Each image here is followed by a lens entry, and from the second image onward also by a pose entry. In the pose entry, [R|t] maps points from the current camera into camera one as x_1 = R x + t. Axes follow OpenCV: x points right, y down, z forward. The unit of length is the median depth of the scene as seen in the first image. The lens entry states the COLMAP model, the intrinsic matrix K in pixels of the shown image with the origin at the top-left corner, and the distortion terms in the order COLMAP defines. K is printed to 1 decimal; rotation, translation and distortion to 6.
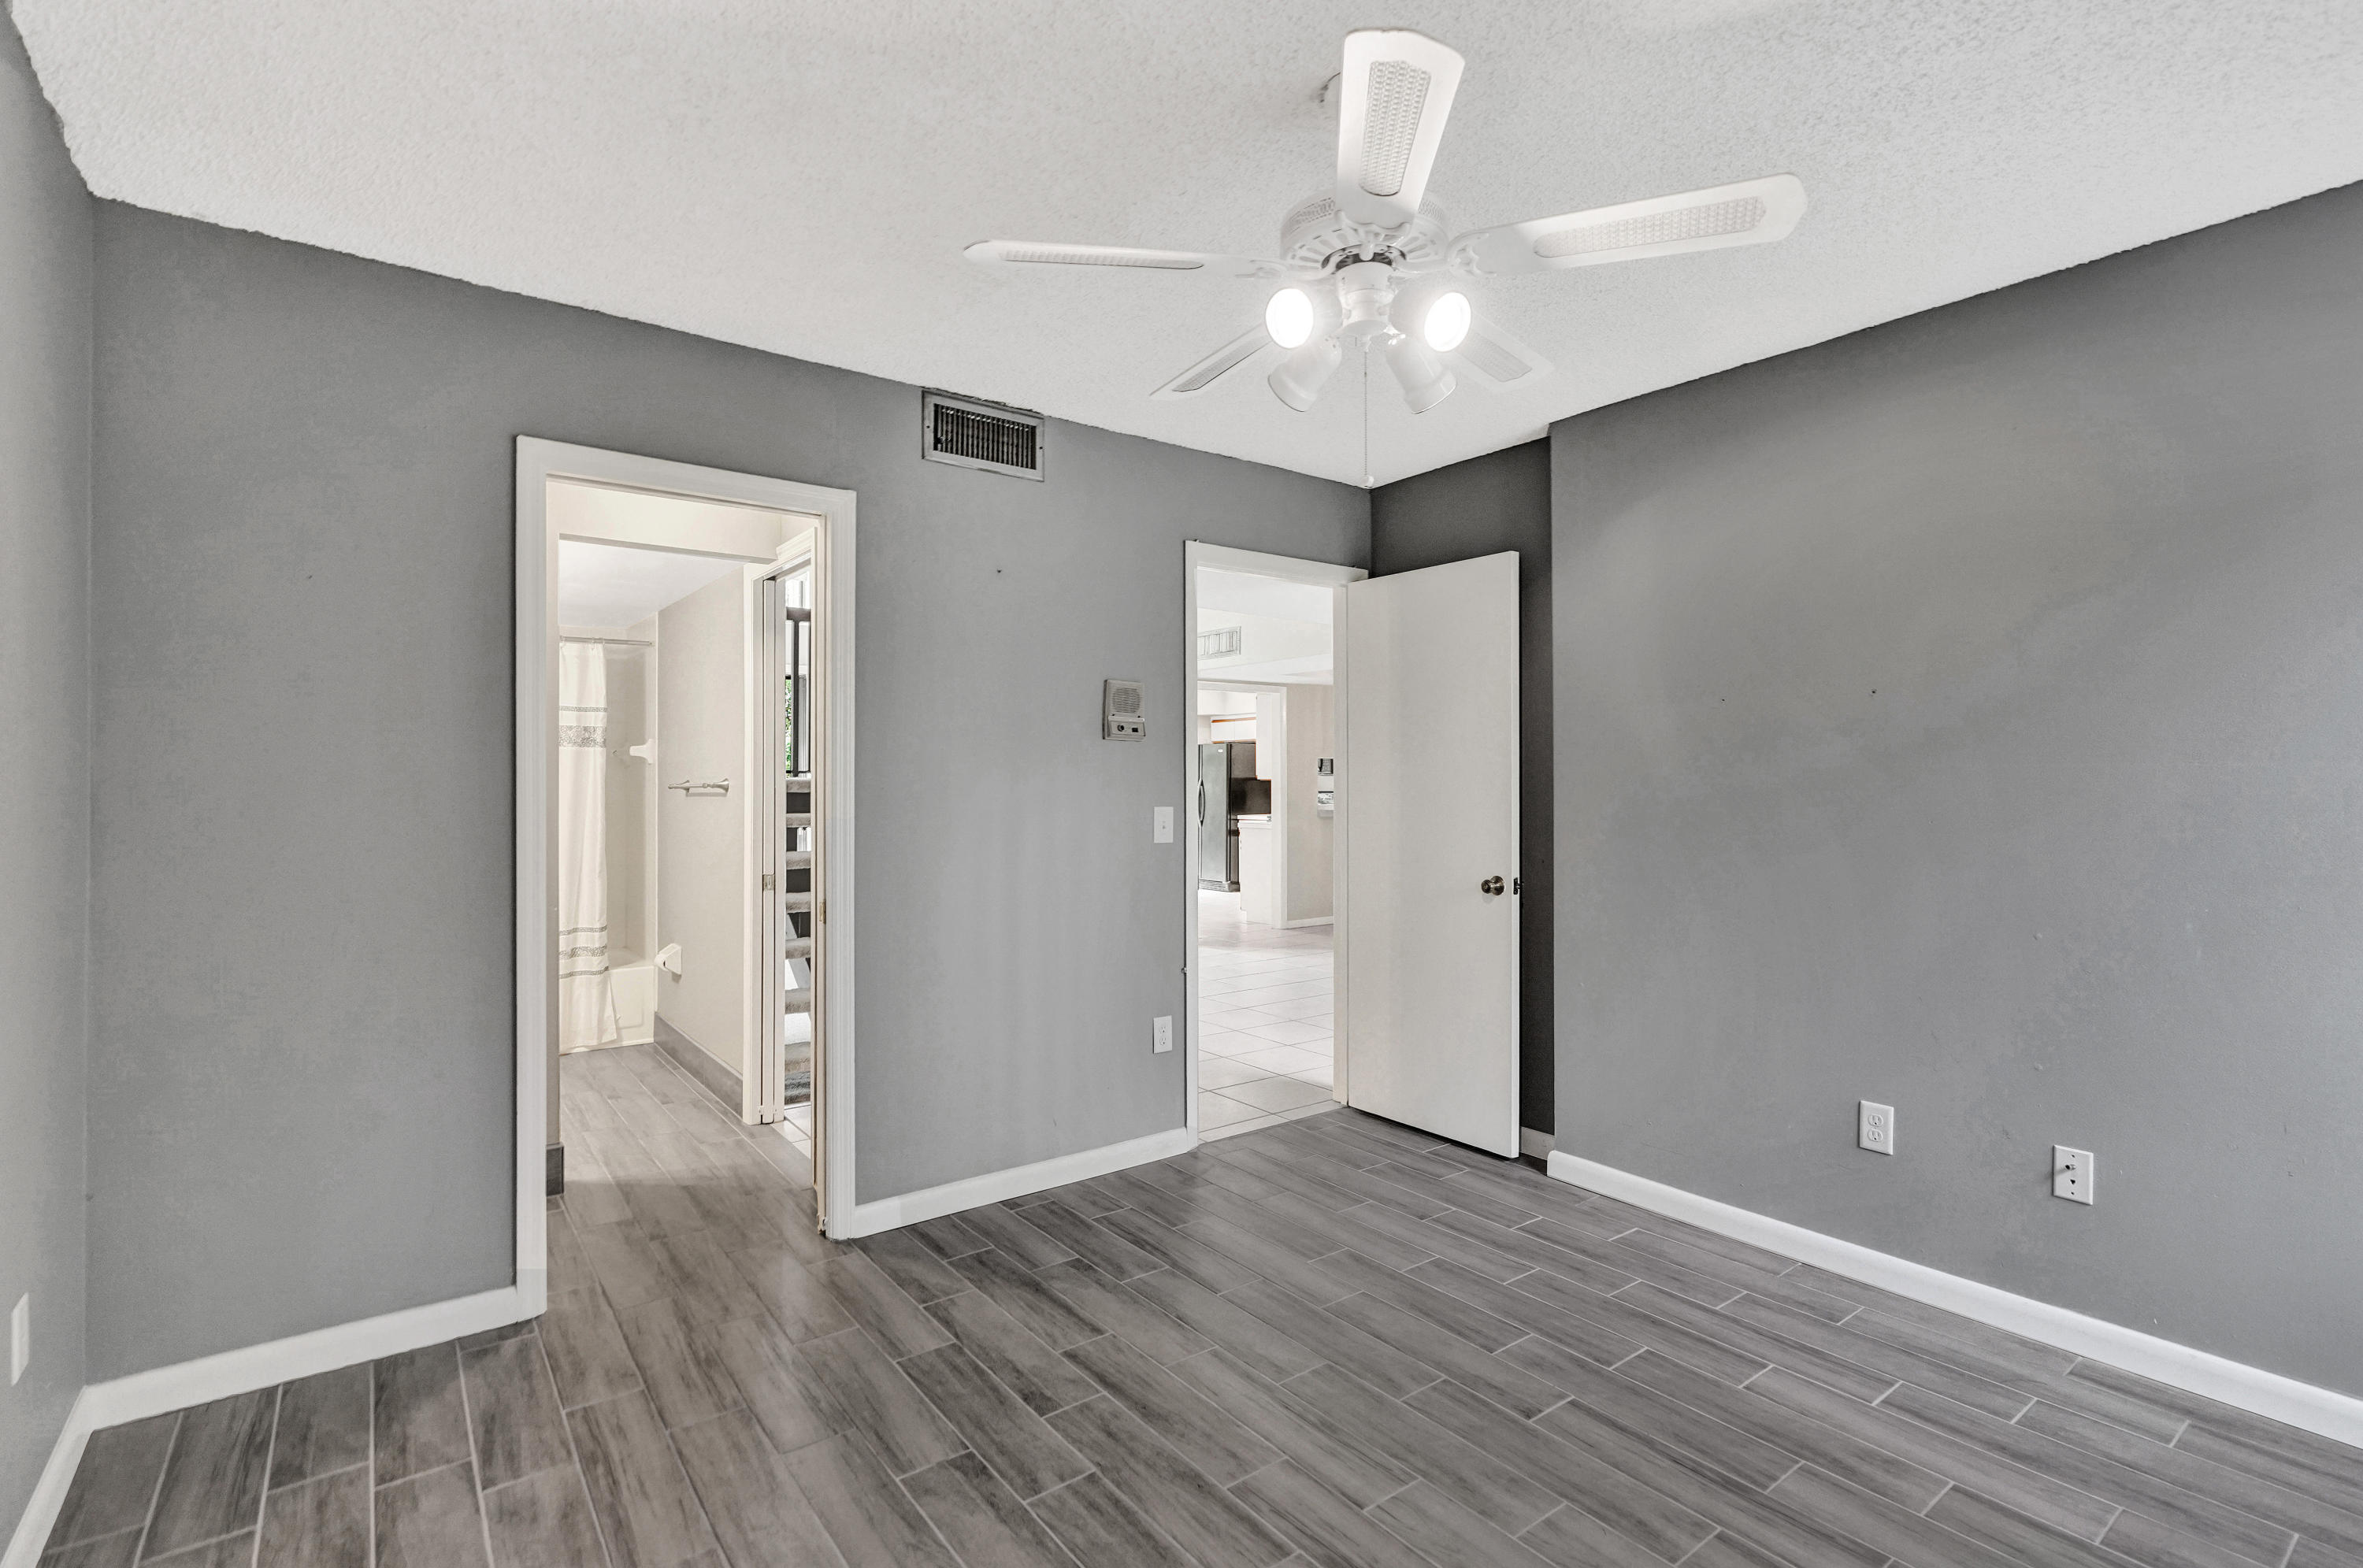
lens RADIAL K [[1114.5, 0, 1183.4], [0, 1114.5, 779.7], [0, 0, 1]] dist [-0.008157, 0.003424]
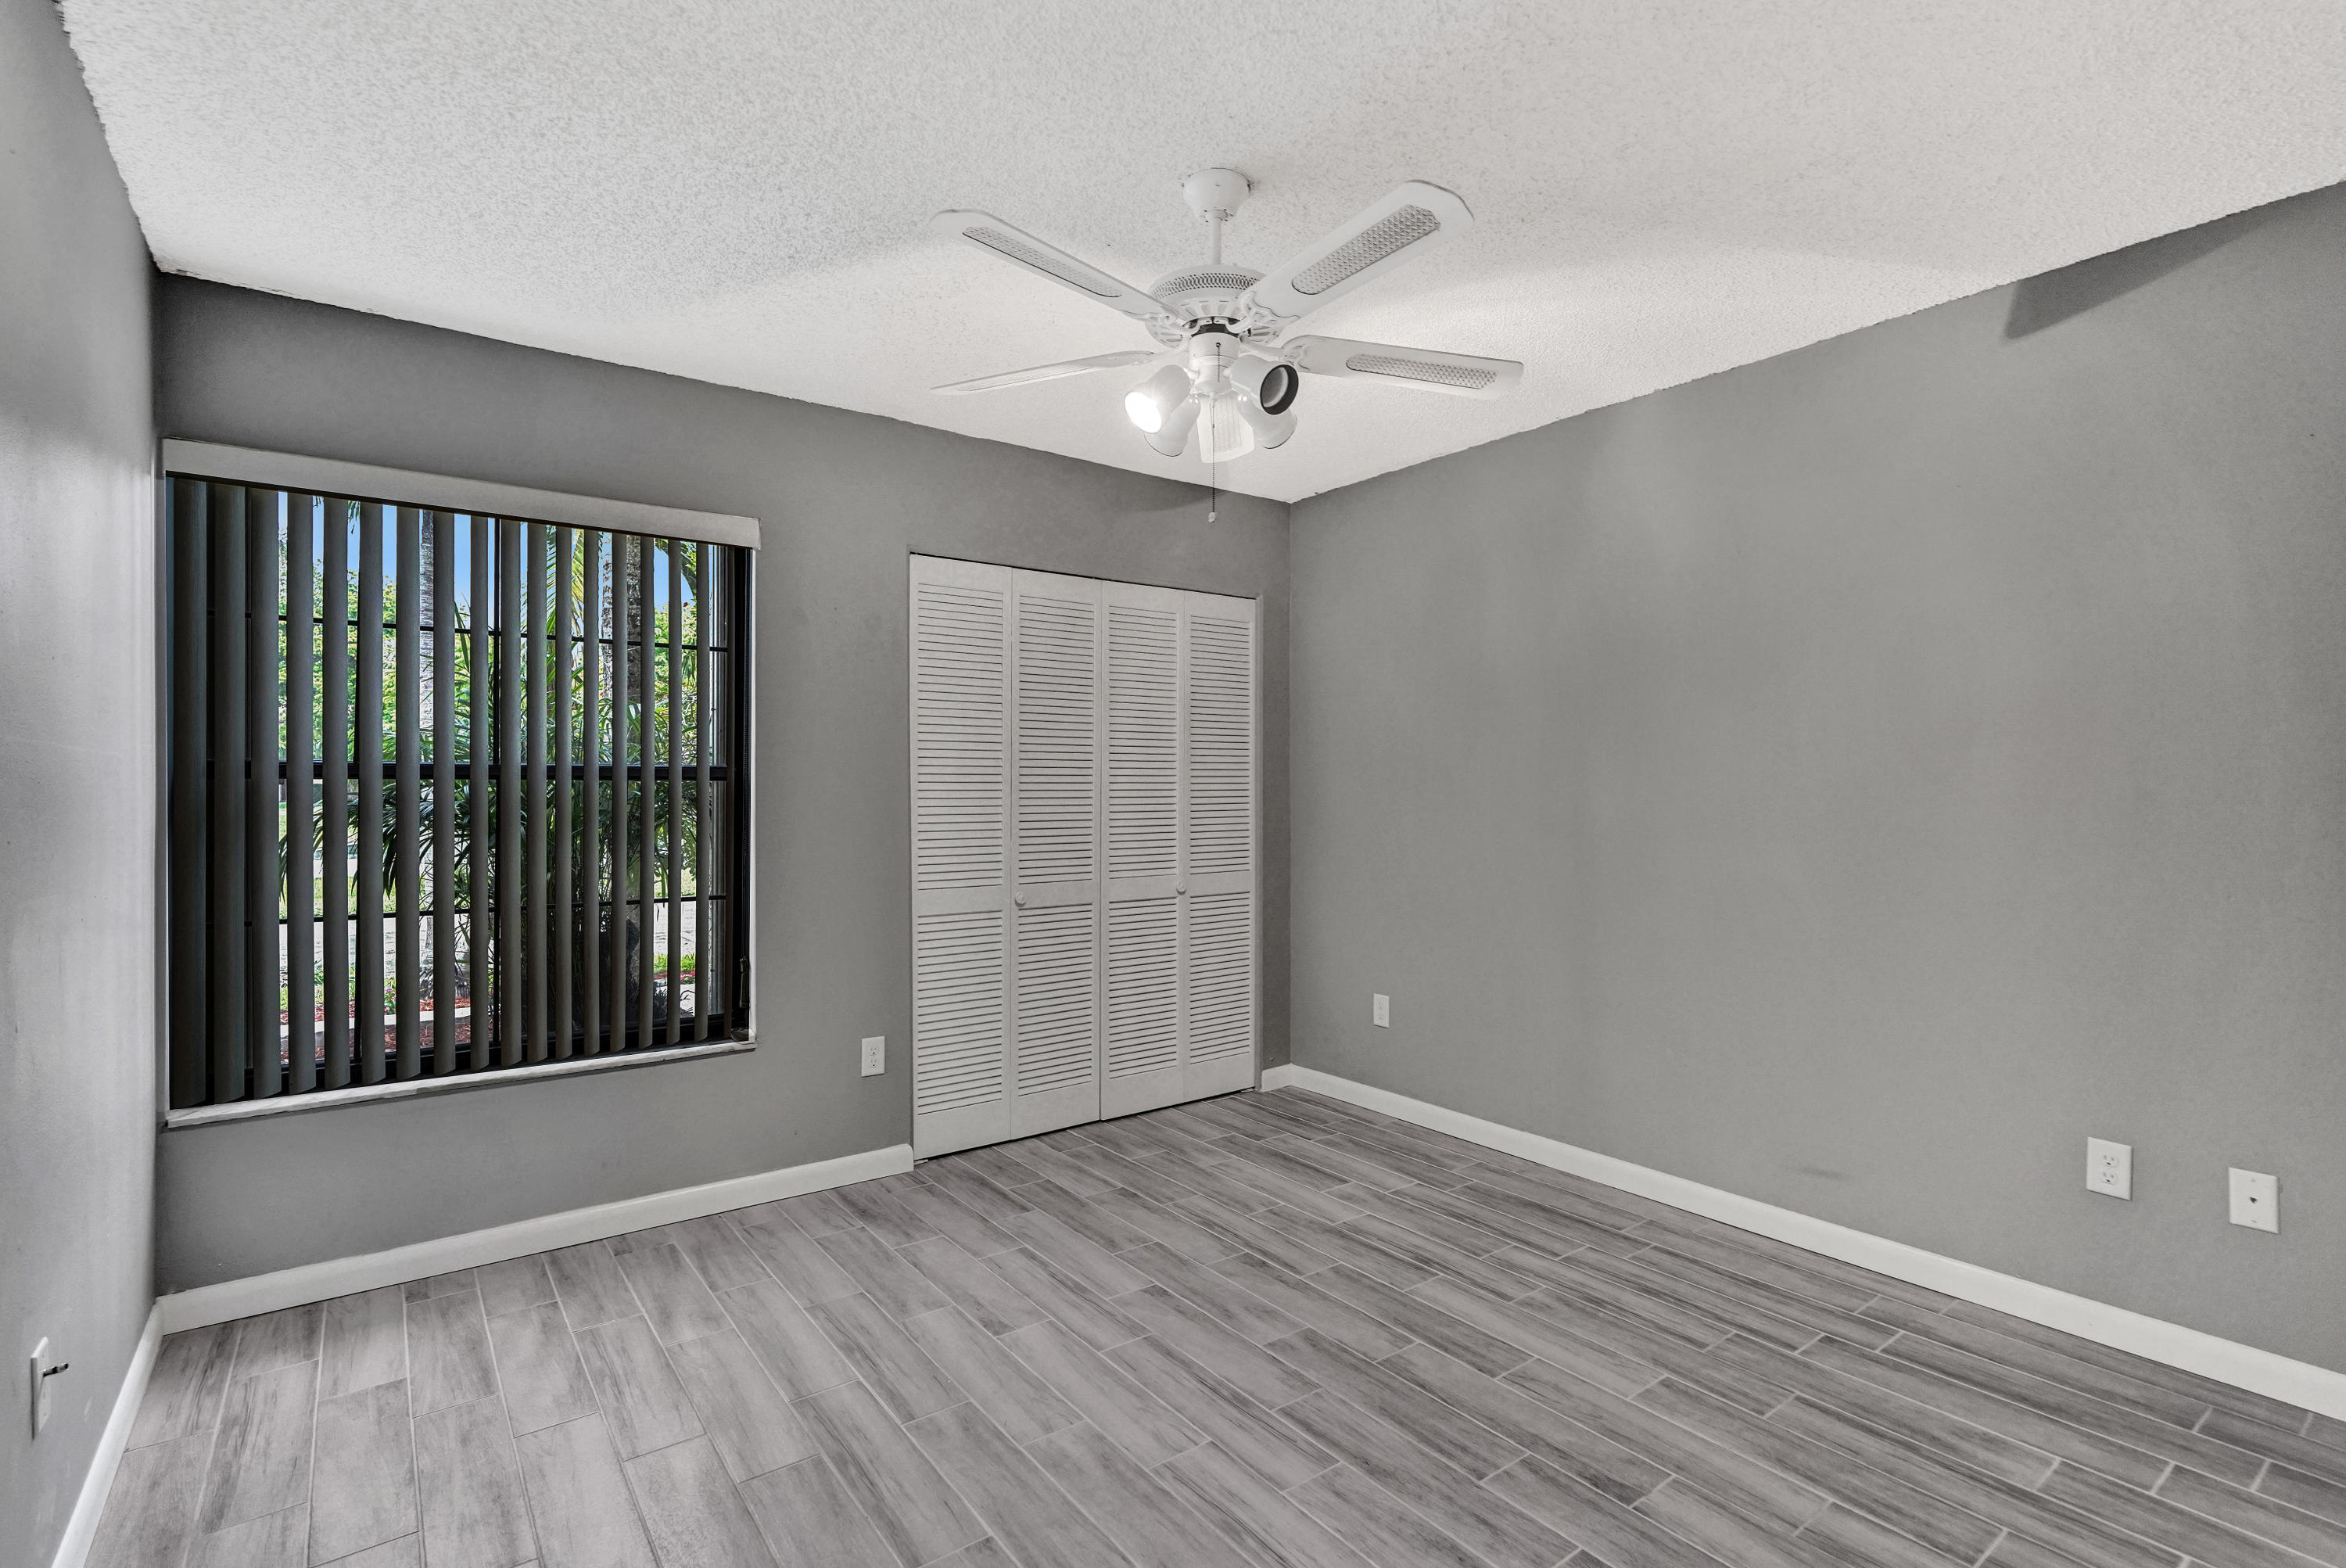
lens RADIAL K [[1106.6, 0, 1173.3], [0, 1106.6, 781.2], [0, 0, 1]] dist [-0.008157, 0.003424]
pose [[-0.999996, -0.000707, 0.002856, 0.189367], [-0.000703, 0.999999, 0.001122, 0.010198], [-0.002857, 0.001120, -0.999995, 2.010268]]
